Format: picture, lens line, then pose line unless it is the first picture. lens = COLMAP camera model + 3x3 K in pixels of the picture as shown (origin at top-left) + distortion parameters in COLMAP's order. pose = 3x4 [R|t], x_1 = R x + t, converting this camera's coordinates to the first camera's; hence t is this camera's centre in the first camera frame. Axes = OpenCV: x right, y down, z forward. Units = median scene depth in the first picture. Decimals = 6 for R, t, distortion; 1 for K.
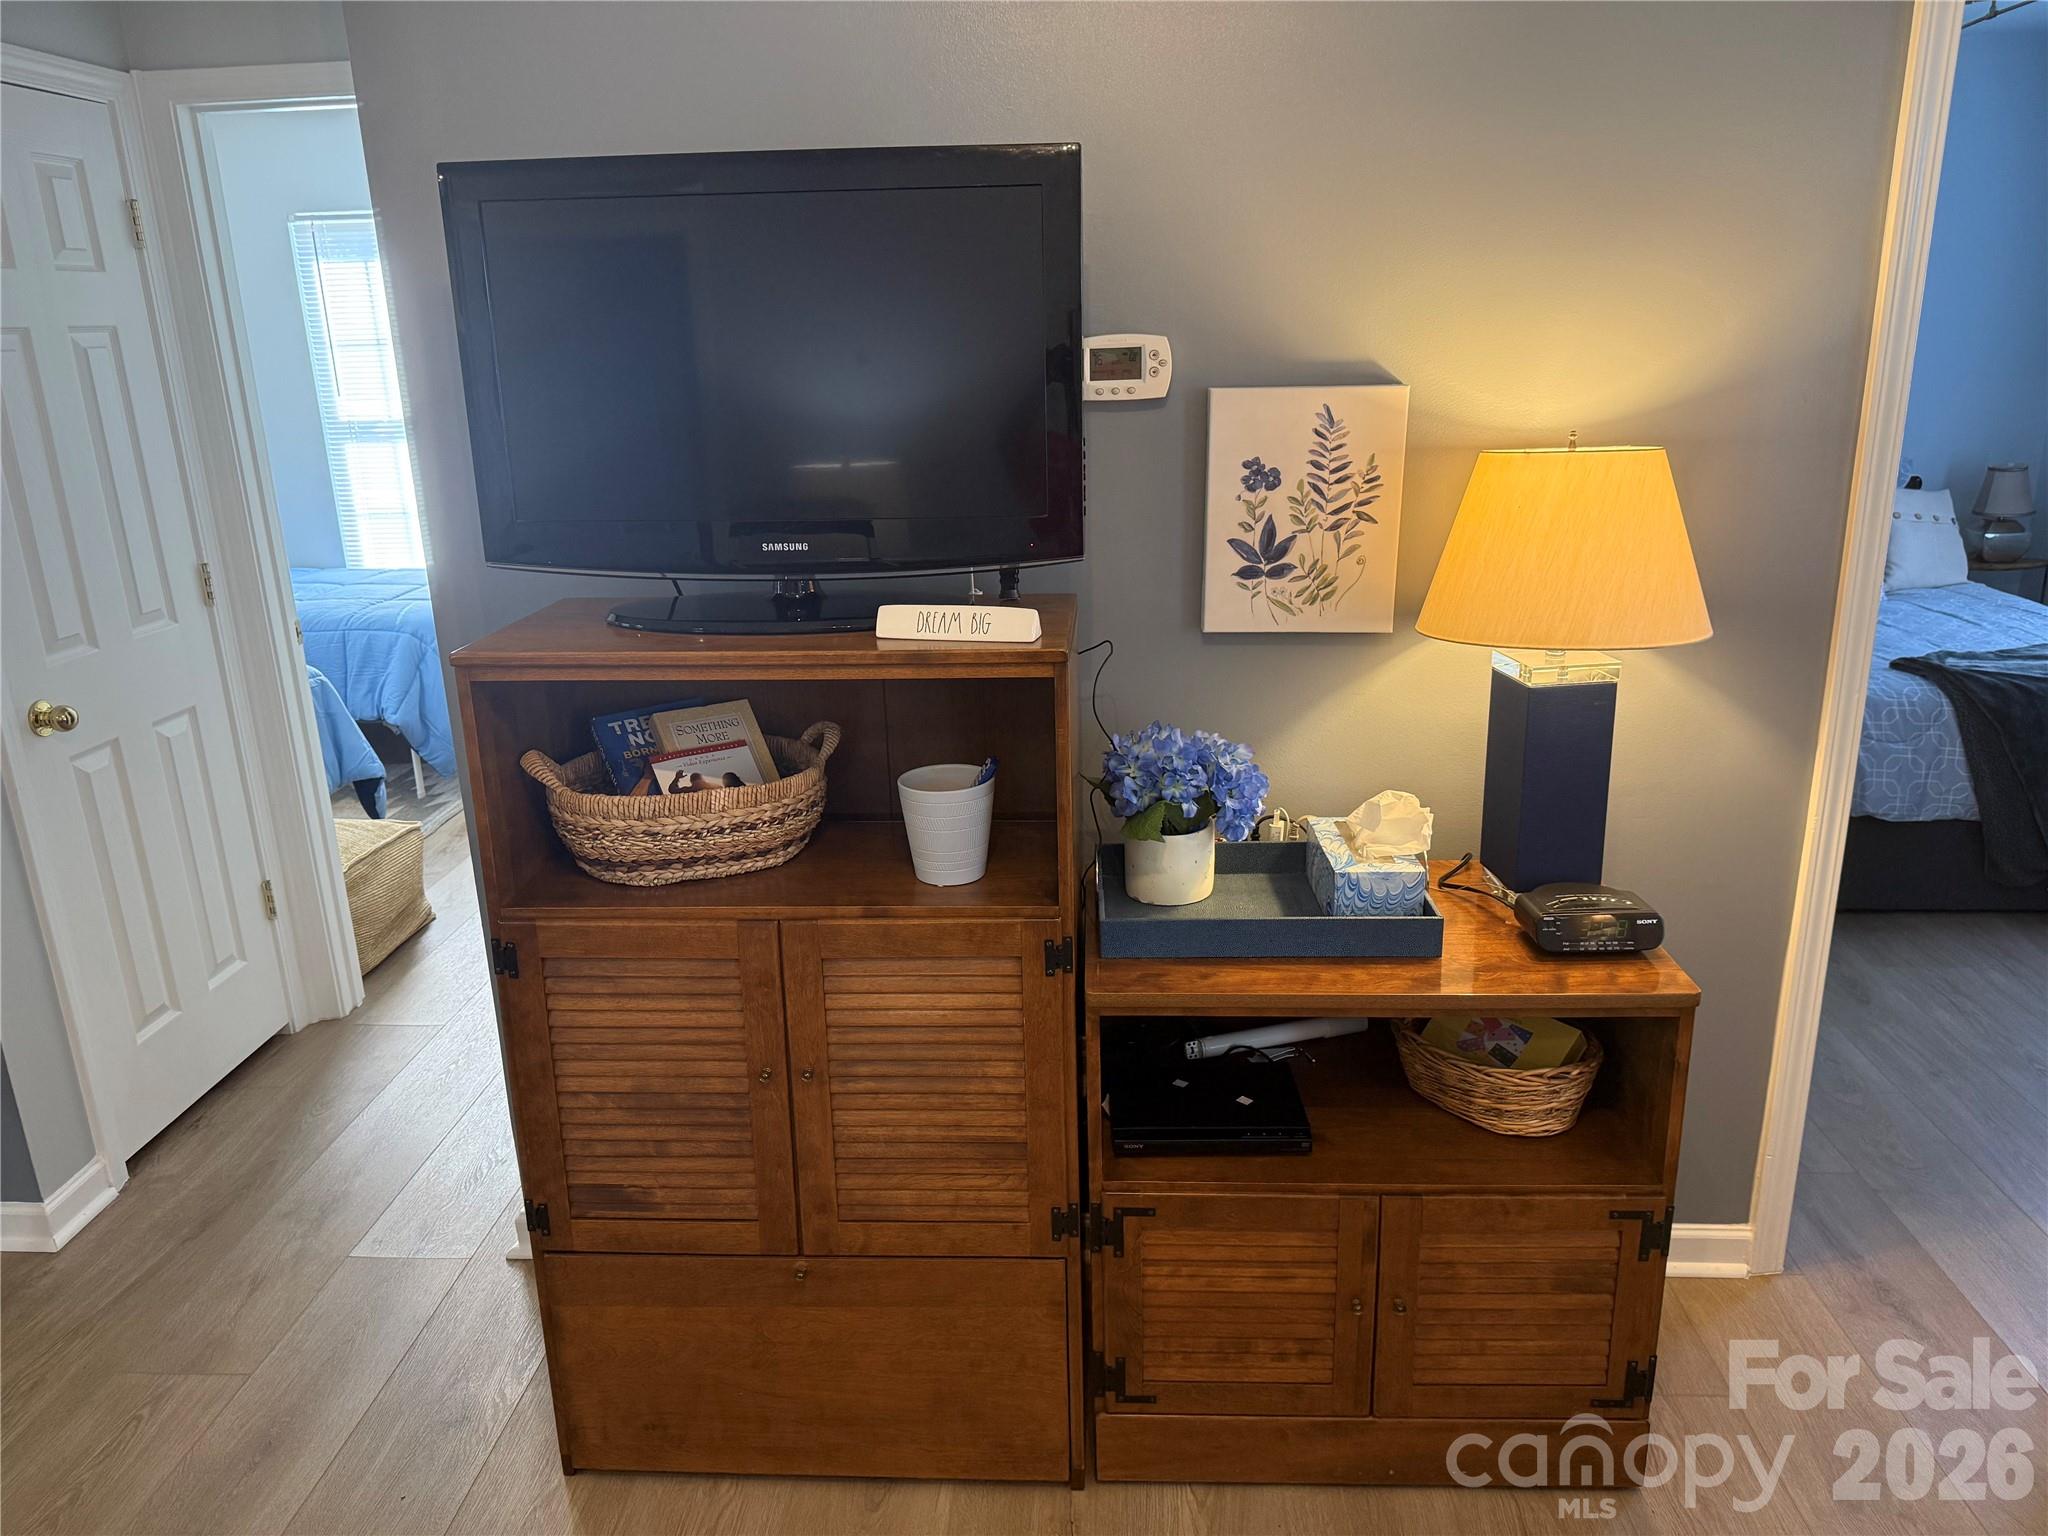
lens RADIAL K [[1451.1, 0, 1024.0], [0, 1451.1, 768.0], [0, 0, 1]] dist [-0.004806, -0.003594]
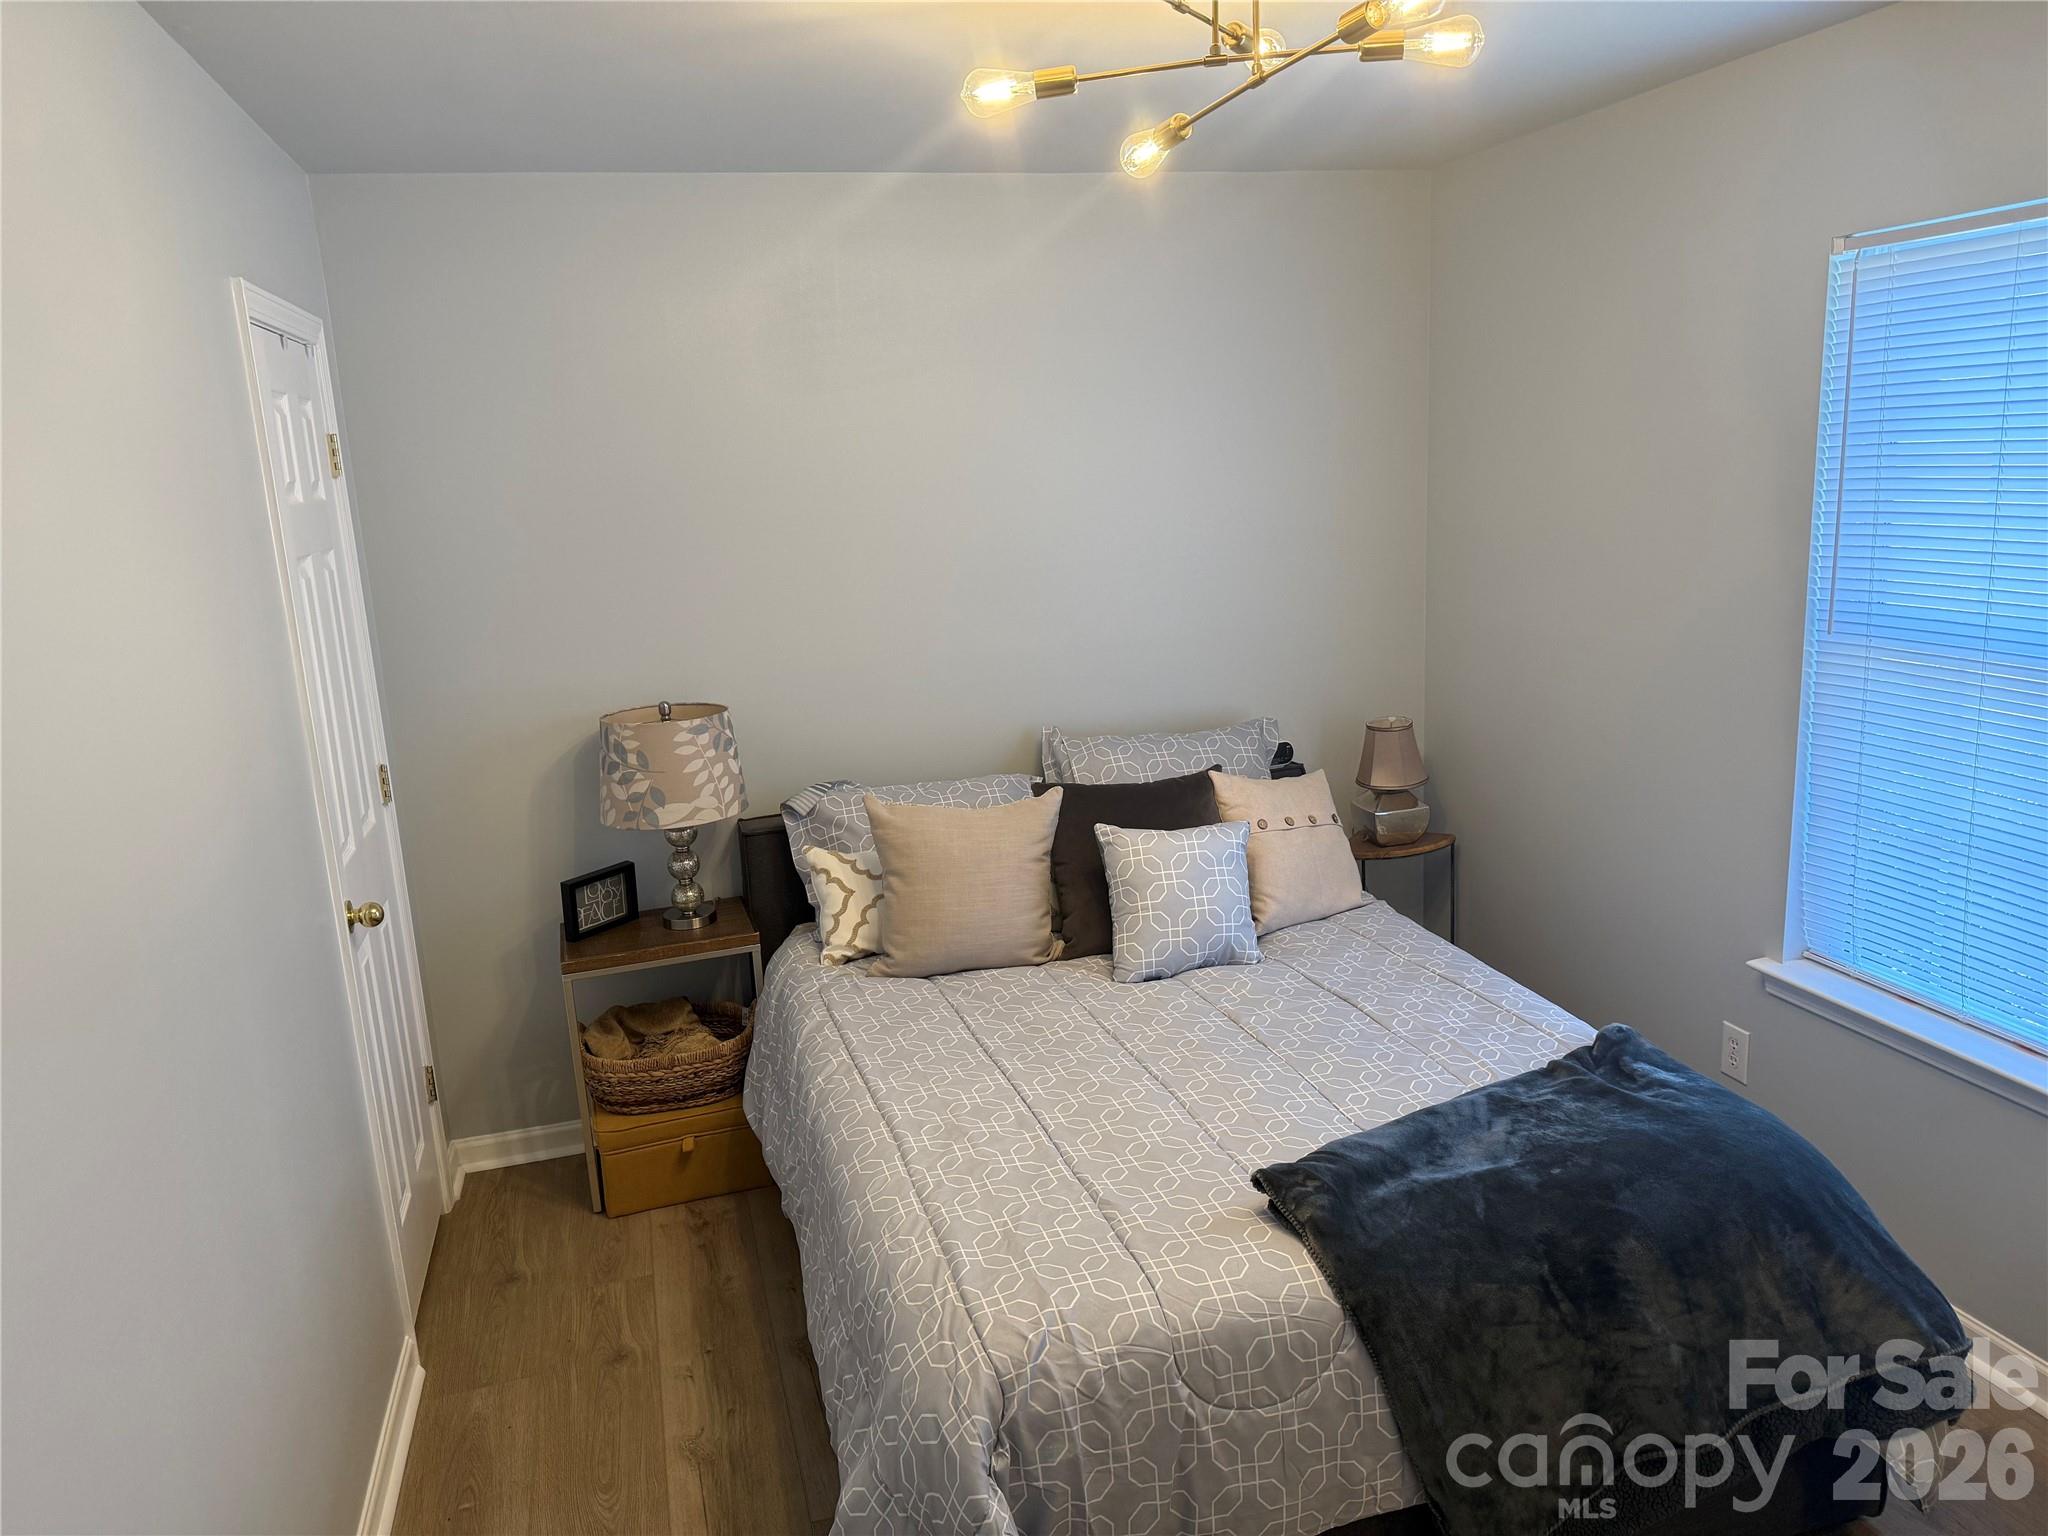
lens RADIAL K [[1451.1, 0, 1024.0], [0, 1451.1, 768.0], [0, 0, 1]] dist [-0.004806, -0.003594]
pose [[0.940802, -0.081709, 0.328961, 0.260111], [0.111853, 0.990985, -0.073743, -0.158755], [-0.319969, 0.106173, 0.941460, 0.364785]]
